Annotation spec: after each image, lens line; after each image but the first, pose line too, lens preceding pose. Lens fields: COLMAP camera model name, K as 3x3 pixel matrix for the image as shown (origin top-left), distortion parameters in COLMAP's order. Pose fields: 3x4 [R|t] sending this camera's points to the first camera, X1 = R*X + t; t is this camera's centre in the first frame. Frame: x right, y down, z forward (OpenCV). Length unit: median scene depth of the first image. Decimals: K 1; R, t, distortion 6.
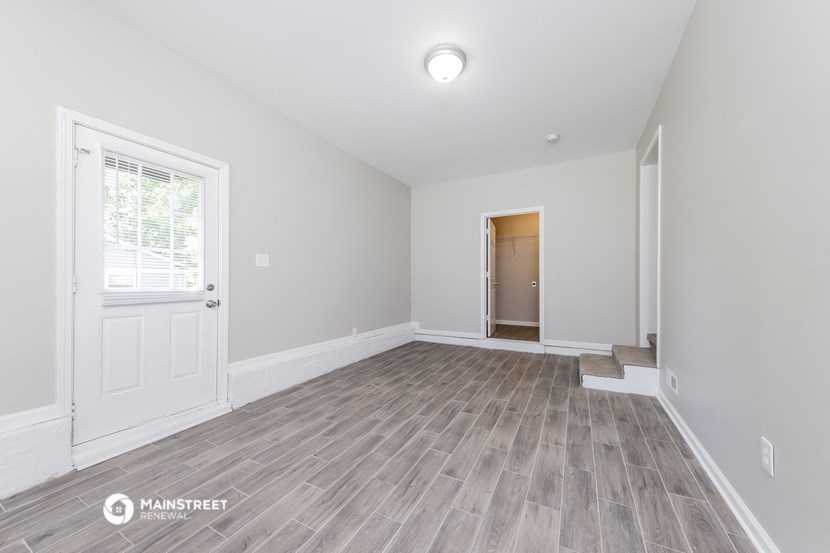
lens RADIAL K [[302.9, 0, 417.6], [0, 302.9, 278.9], [0, 0, 1]] dist [0.007156, -0.000343]
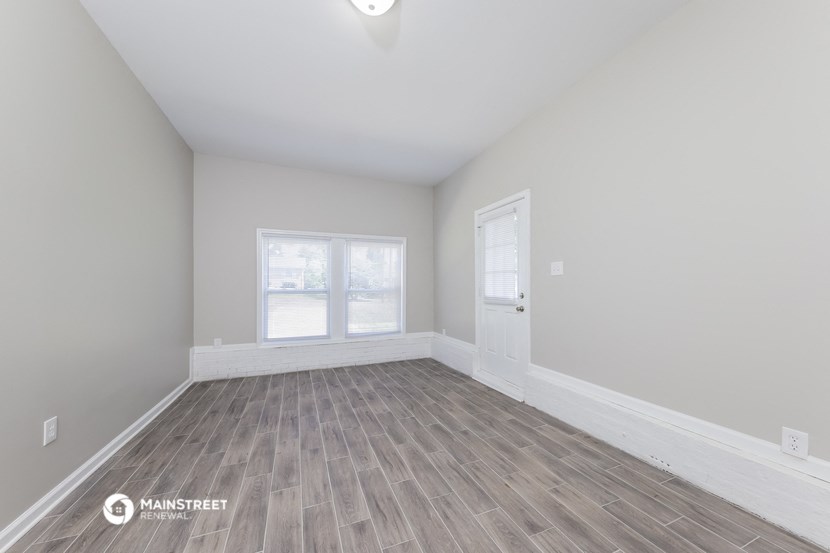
lens RADIAL K [[302.9, 0, 418.6], [0, 302.9, 282.0], [0, 0, 1]] dist [0.007156, -0.000343]
pose [[-0.645108, -0.007265, -0.764057, 0.571106], [0.011303, 0.999755, -0.019050, -0.009468], [0.764007, -0.020925, -0.644868, 1.554413]]
